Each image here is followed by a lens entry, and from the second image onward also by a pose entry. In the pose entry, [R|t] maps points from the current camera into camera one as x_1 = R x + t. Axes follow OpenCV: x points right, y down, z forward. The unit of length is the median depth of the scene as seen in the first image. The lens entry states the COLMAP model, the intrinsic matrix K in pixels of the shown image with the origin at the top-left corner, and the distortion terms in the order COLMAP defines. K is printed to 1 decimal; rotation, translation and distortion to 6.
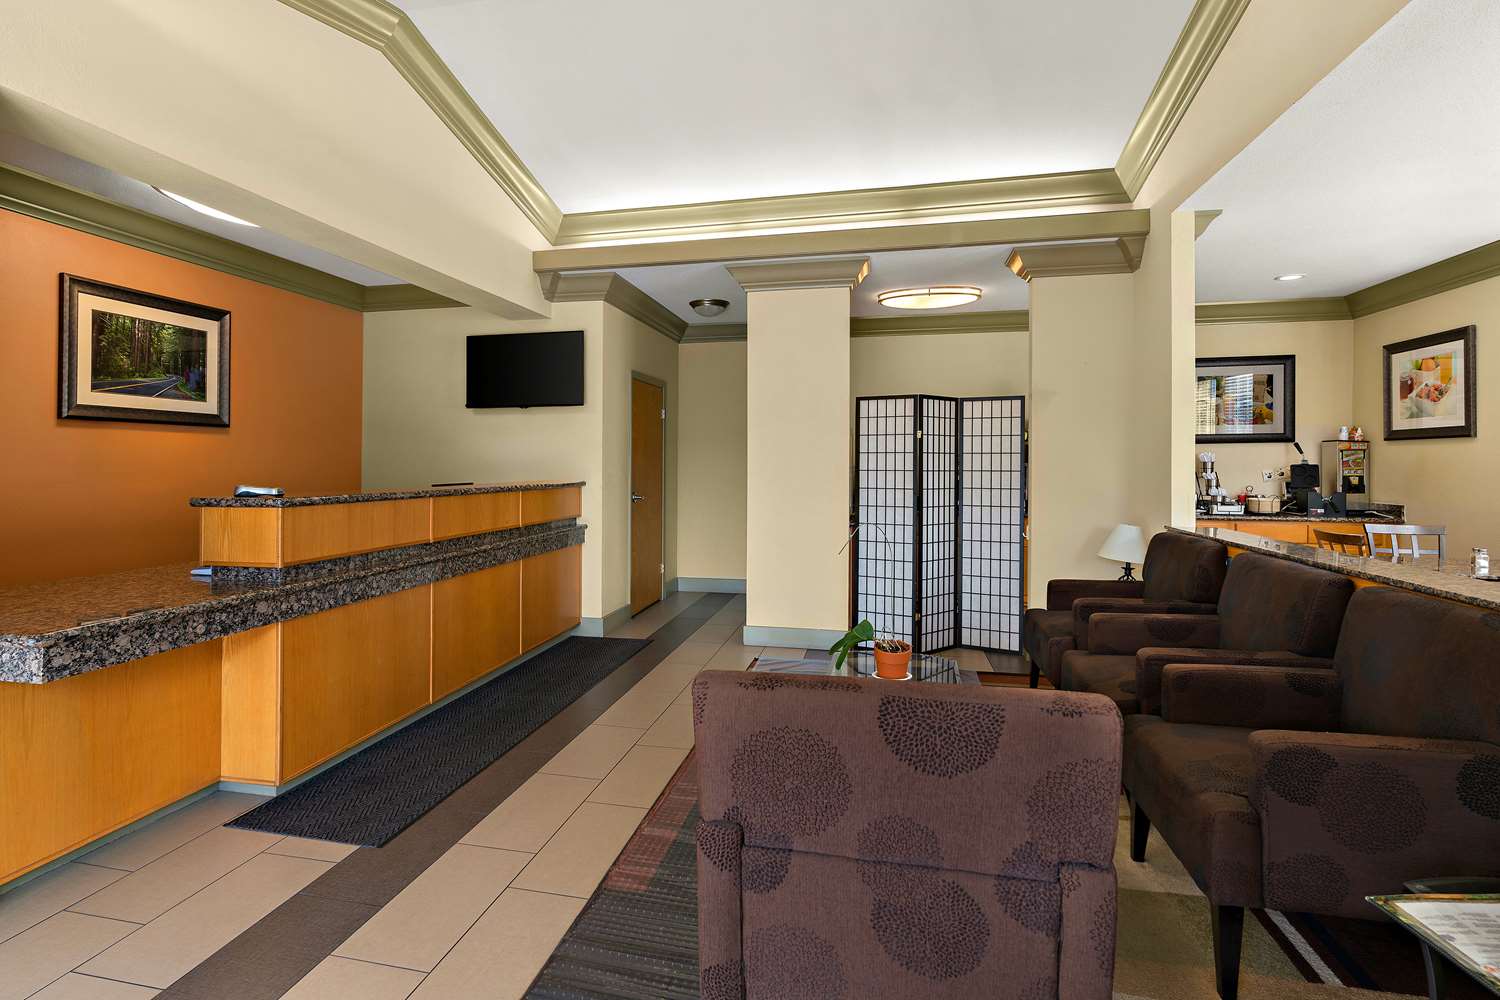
lens RADIAL K [[697.1, 0, 750.9], [0, 697.1, 462.3], [0, 0, 1]] dist [0.000561, 0.000097]
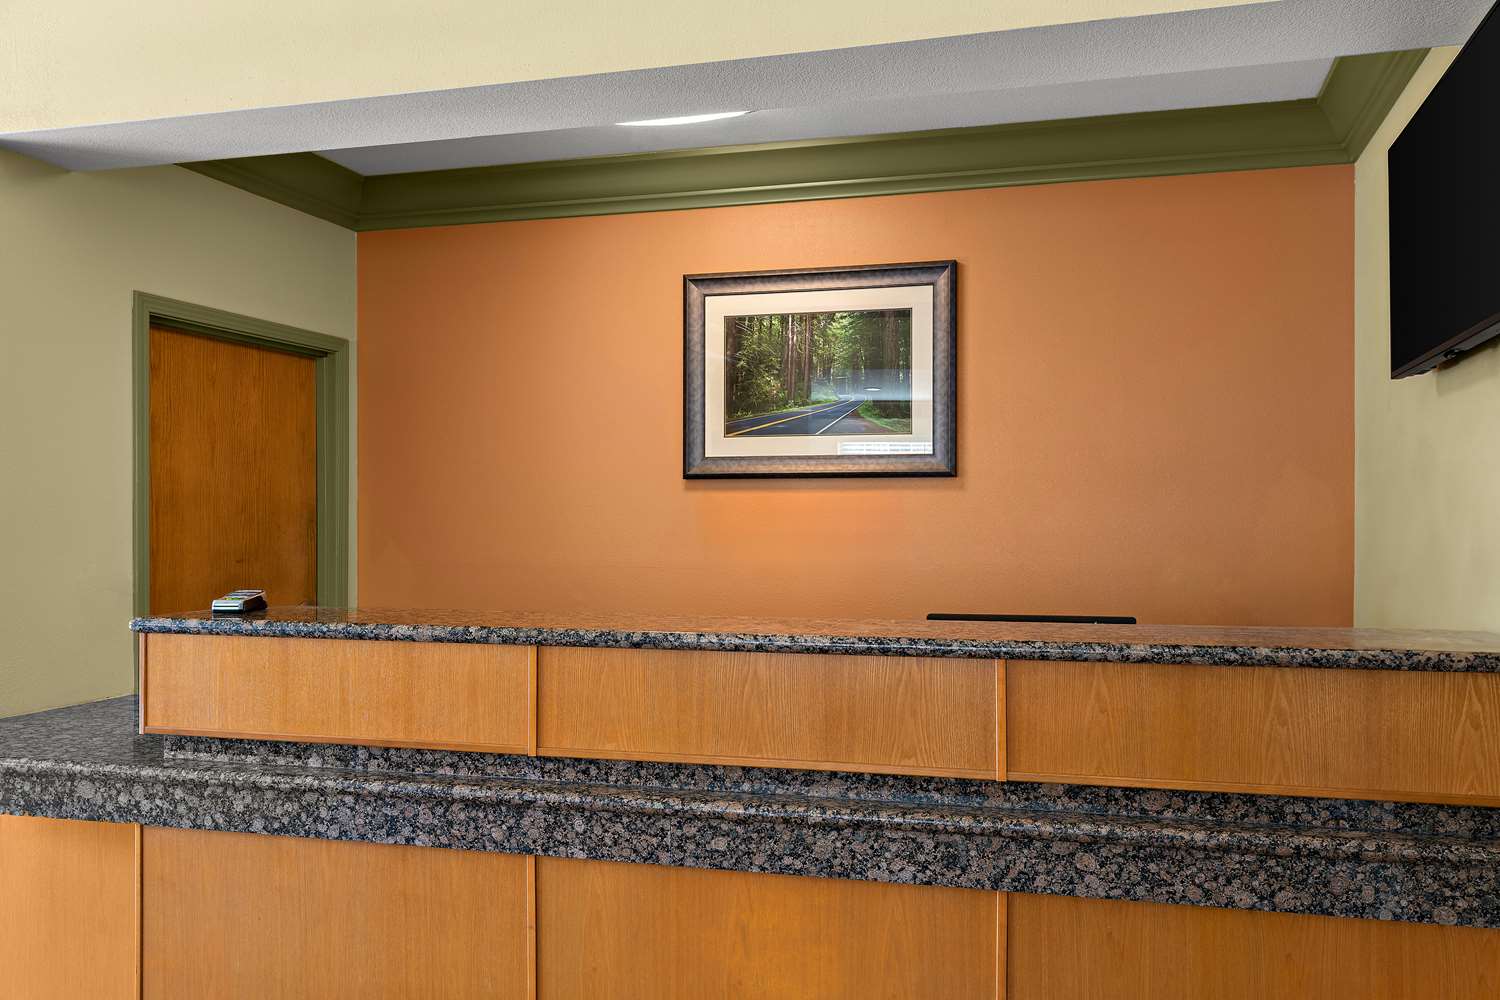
lens RADIAL K [[1229.3, 0, 750.0], [0, 1229.3, 500.0], [0, 0, 1]] dist [0.006531, 0.002839]
pose [[-0.067420, -0.007298, -0.997698, 0.241795], [0.001124, 0.999972, -0.007391, -0.030023], [0.997724, -0.001620, -0.067410, 1.068590]]
